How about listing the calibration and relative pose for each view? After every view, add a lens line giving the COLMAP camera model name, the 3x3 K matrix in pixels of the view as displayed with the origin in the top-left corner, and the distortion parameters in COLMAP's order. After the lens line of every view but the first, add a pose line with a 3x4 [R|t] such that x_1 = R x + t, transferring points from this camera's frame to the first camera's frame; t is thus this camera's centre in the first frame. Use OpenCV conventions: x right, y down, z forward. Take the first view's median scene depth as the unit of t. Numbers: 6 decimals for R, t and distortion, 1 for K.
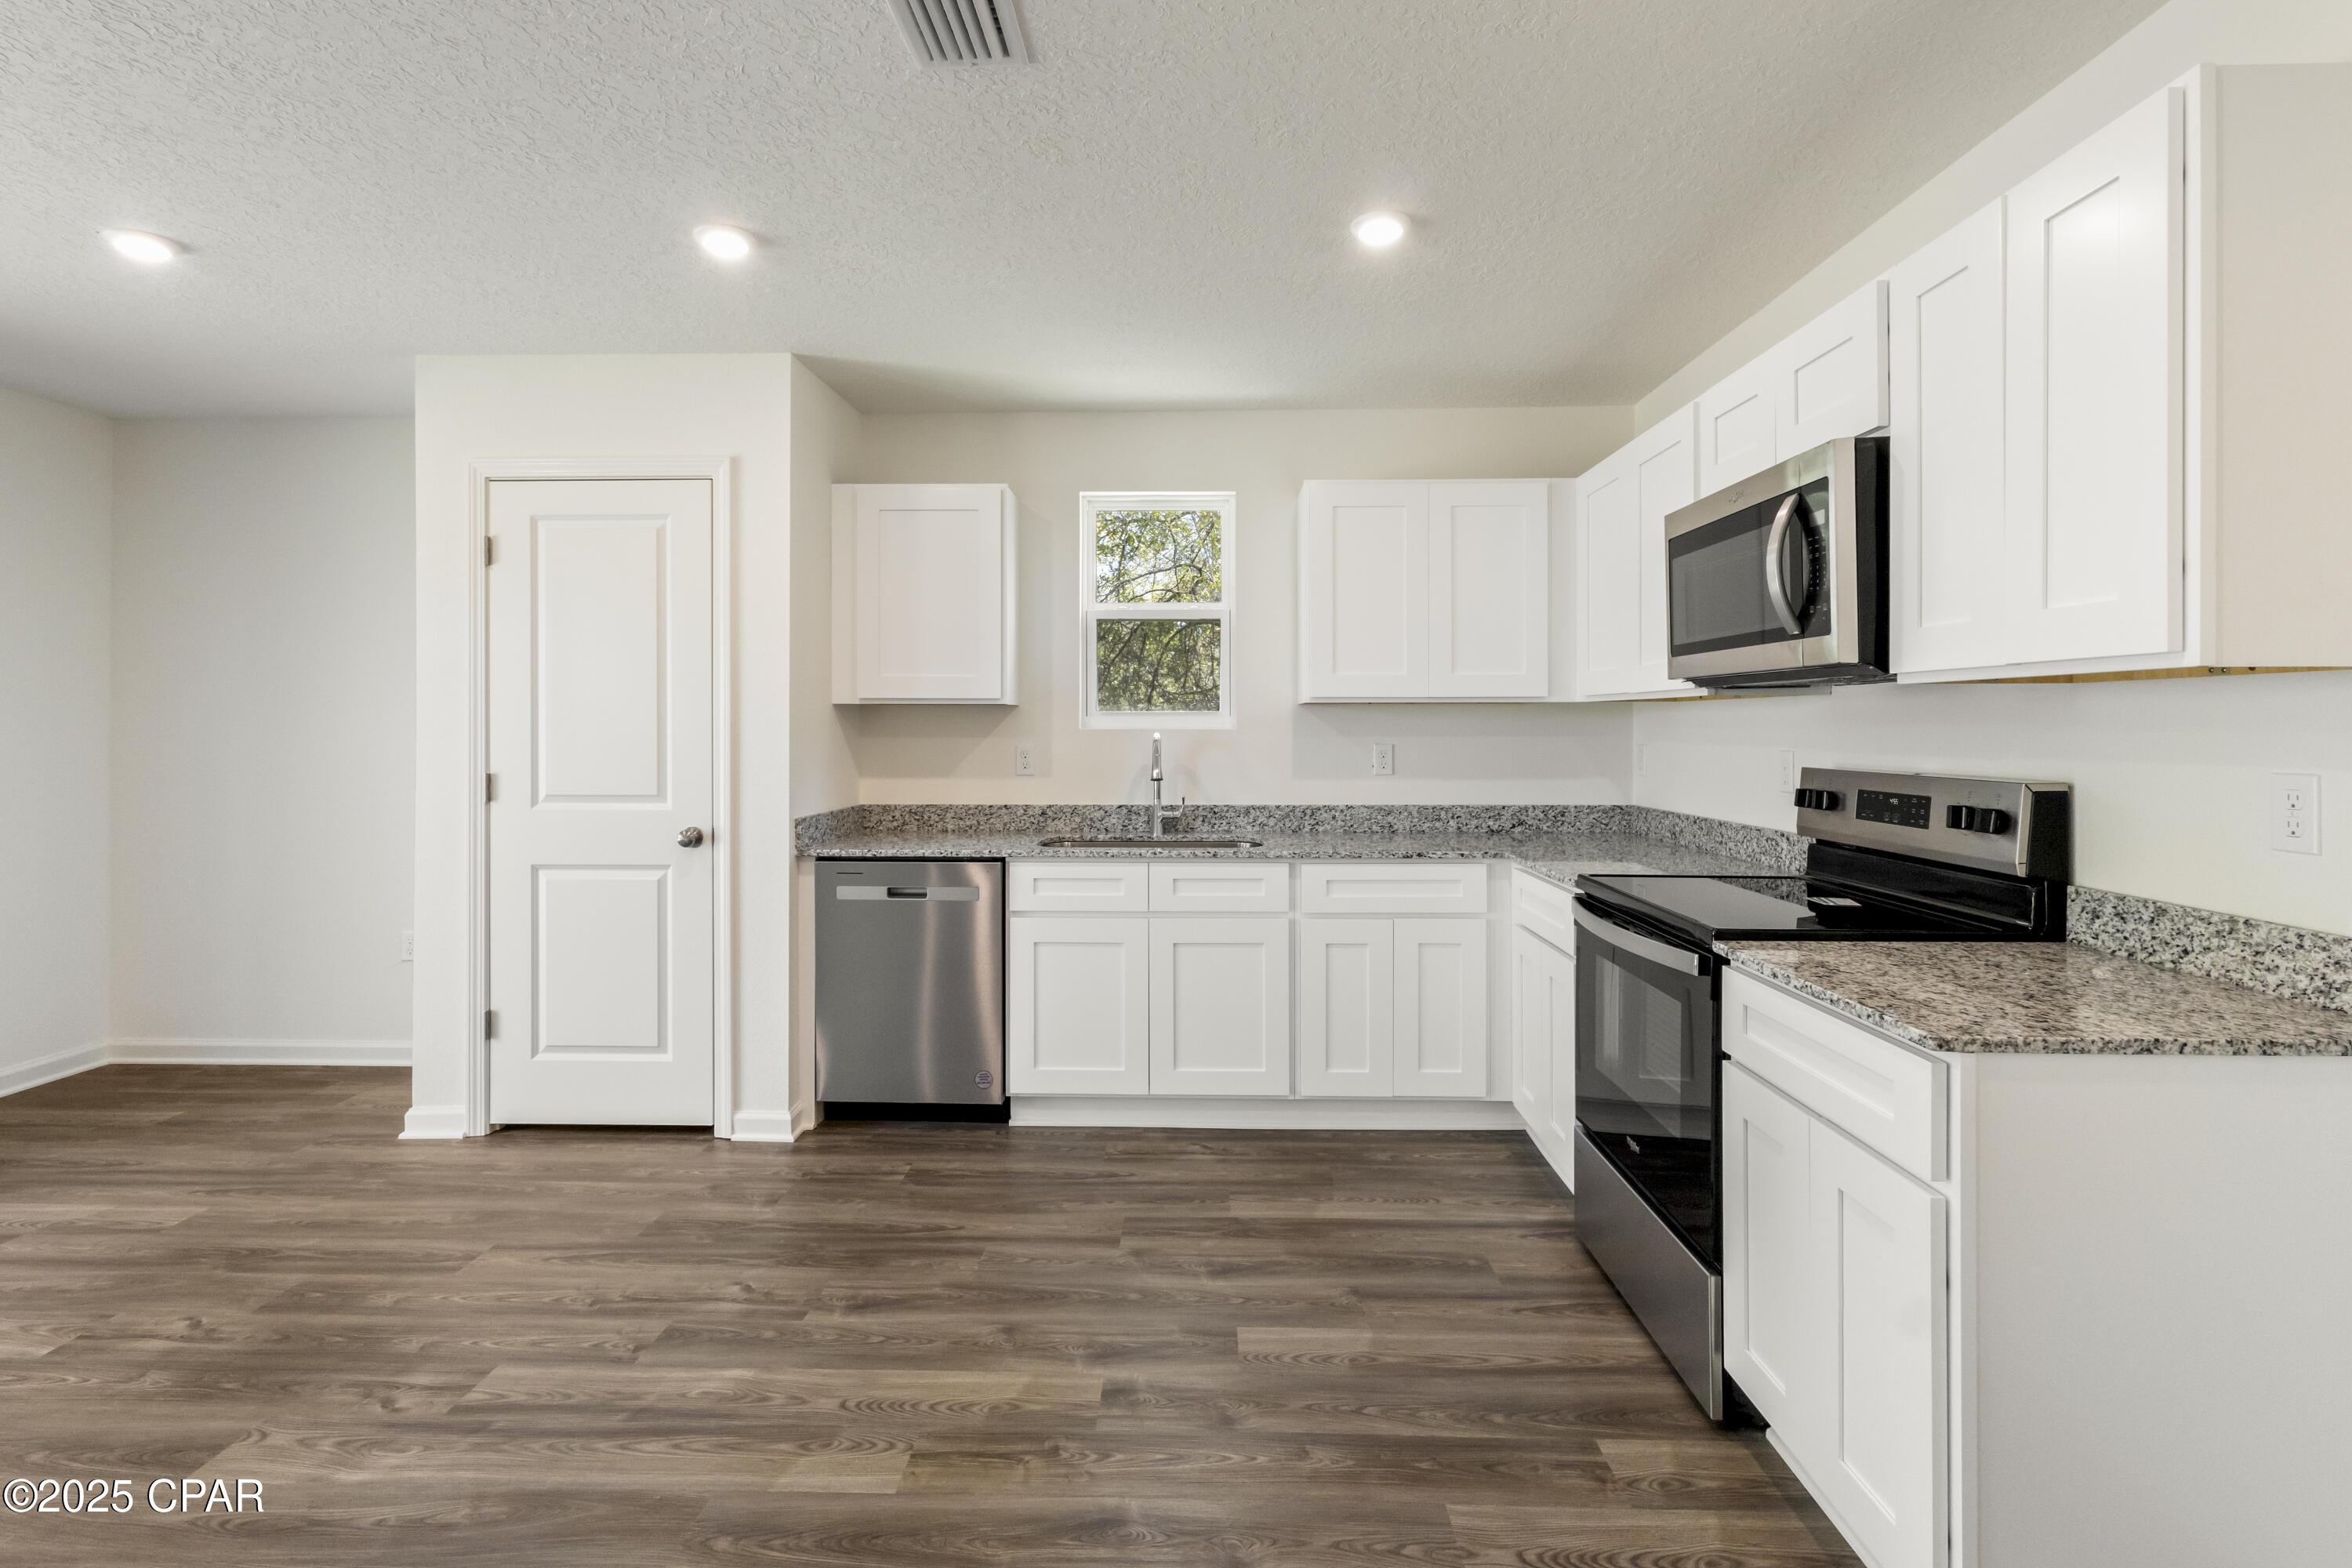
lens RADIAL K [[1071.6, 0, 1169.4], [0, 1071.6, 763.5], [0, 0, 1]] dist [0.016350, 0.000315]
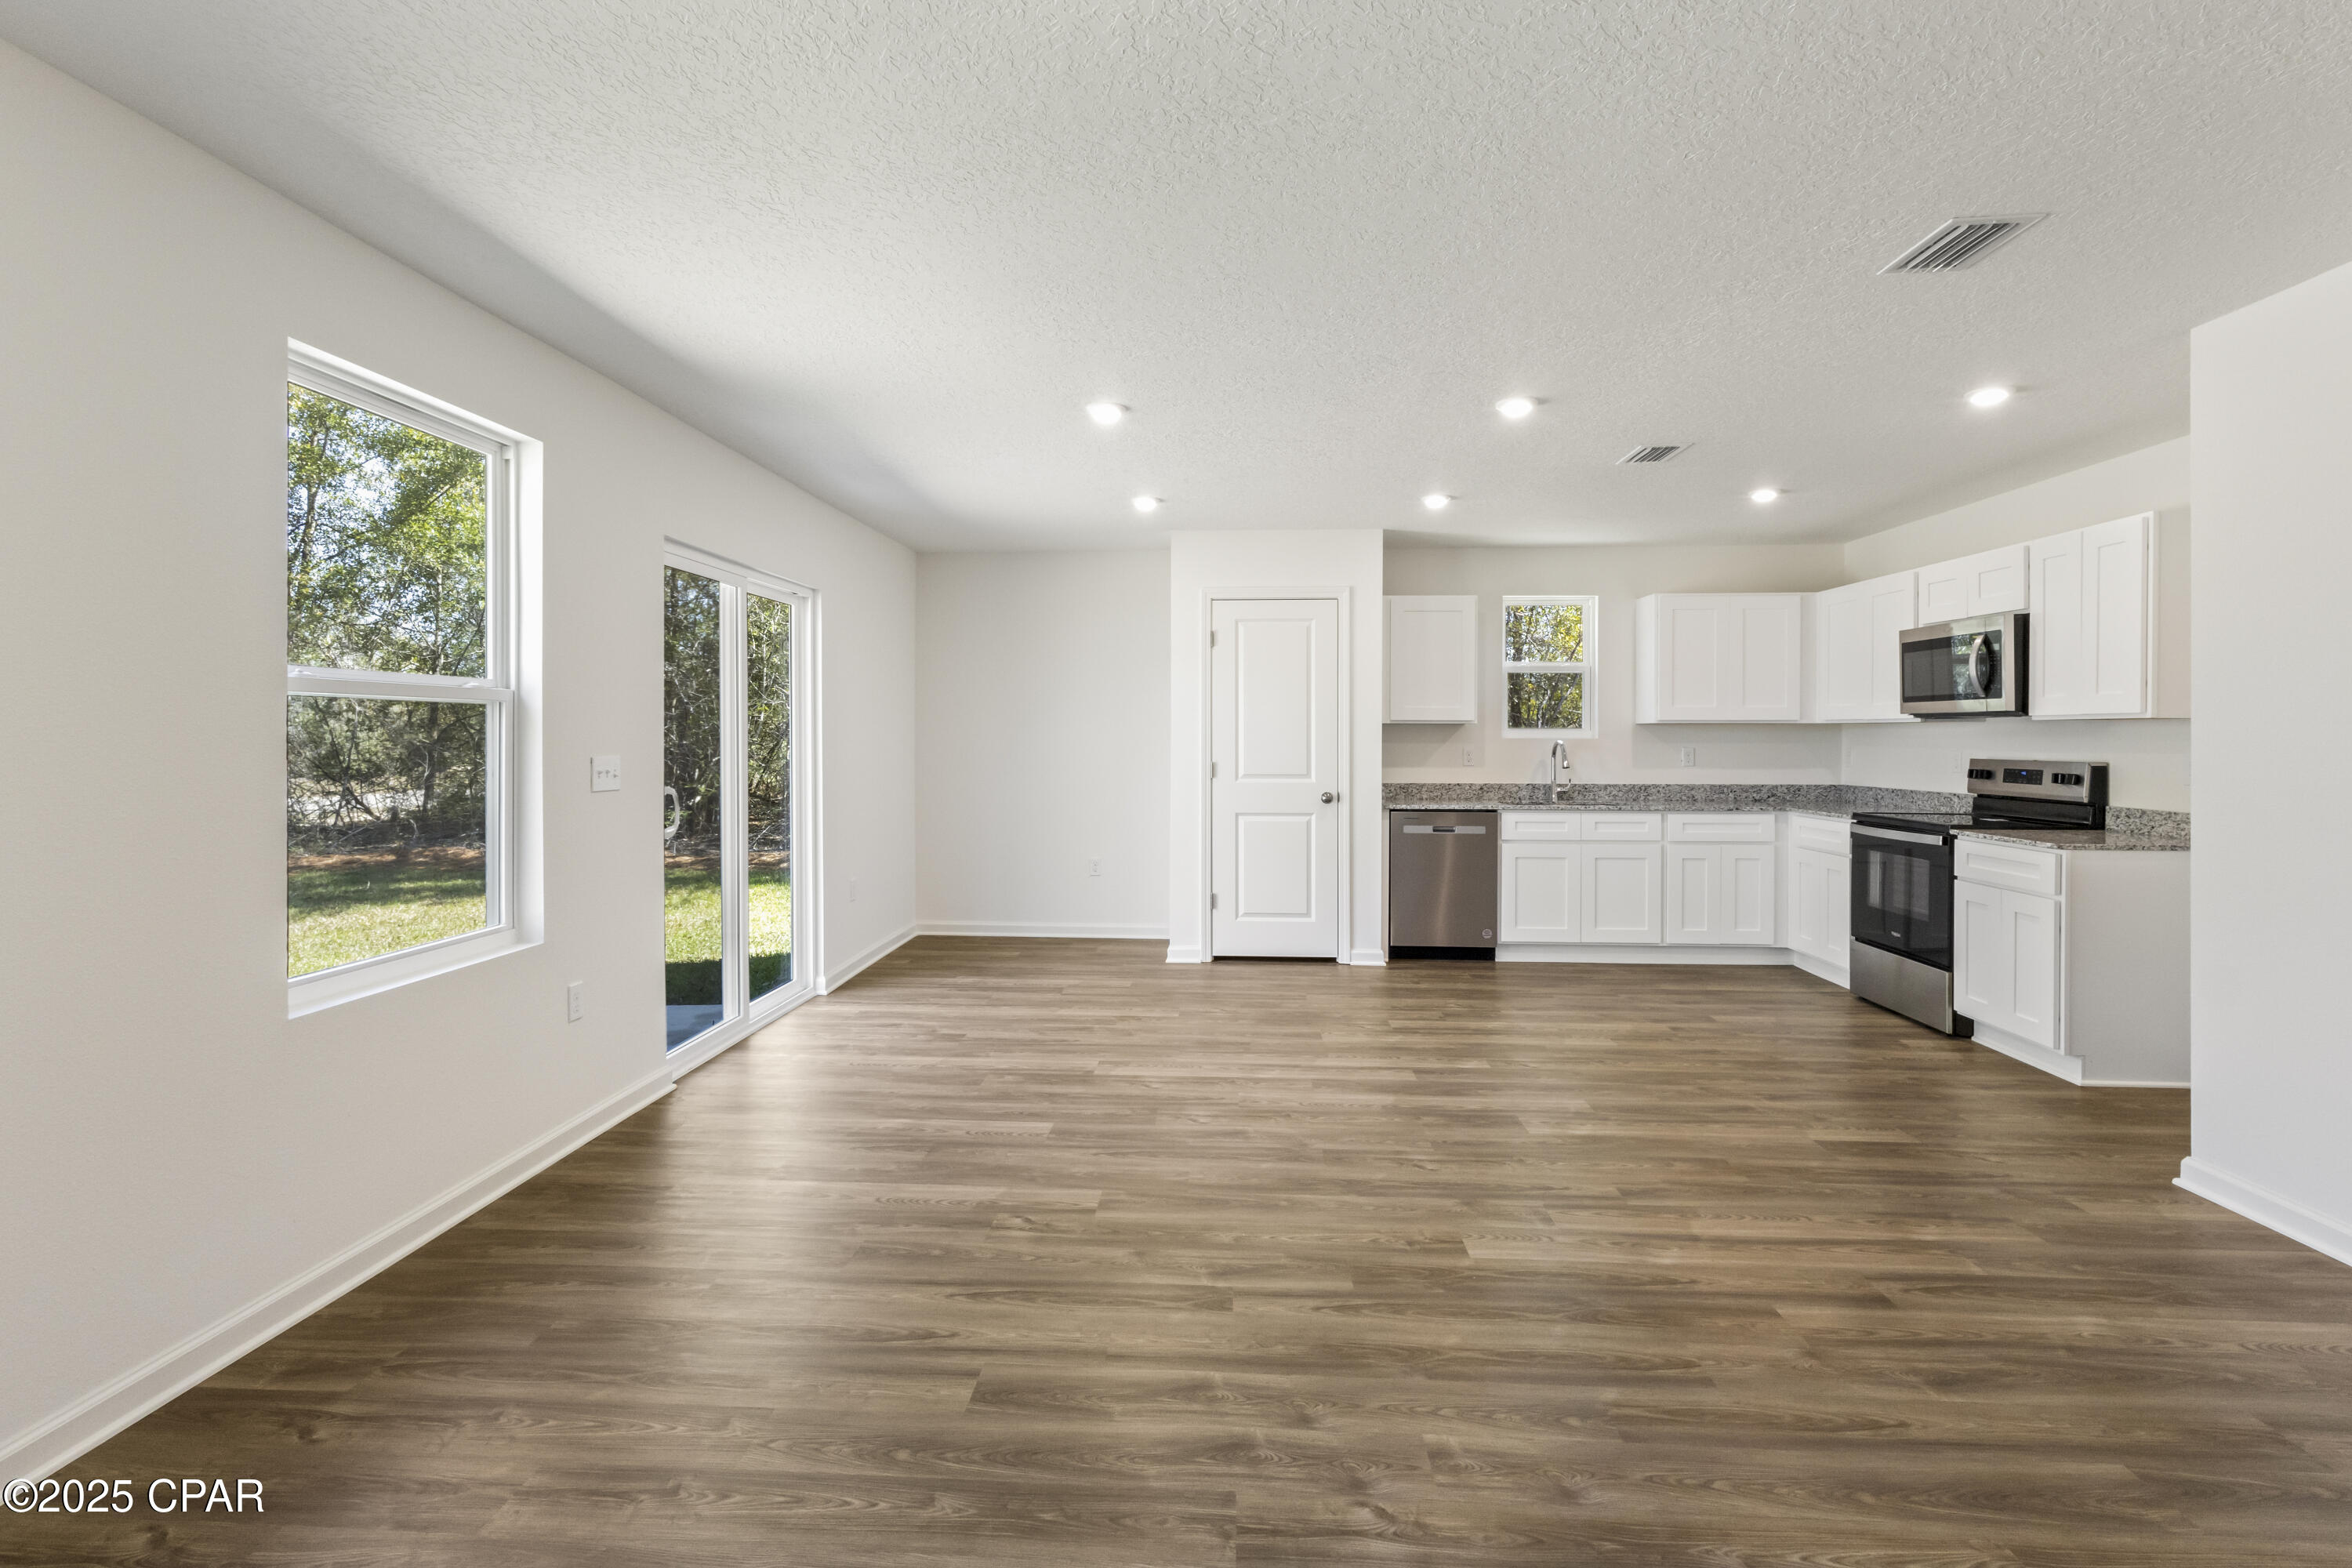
lens RADIAL K [[1071.6, 0, 1179.2], [0, 1071.6, 777.4], [0, 0, 1]] dist [0.016350, 0.000315]
pose [[0.999736, 0.003536, -0.022708, -0.653213], [-0.003449, 0.999987, 0.003873, 0.028511], [0.022722, -0.003794, 0.999735, -0.809390]]
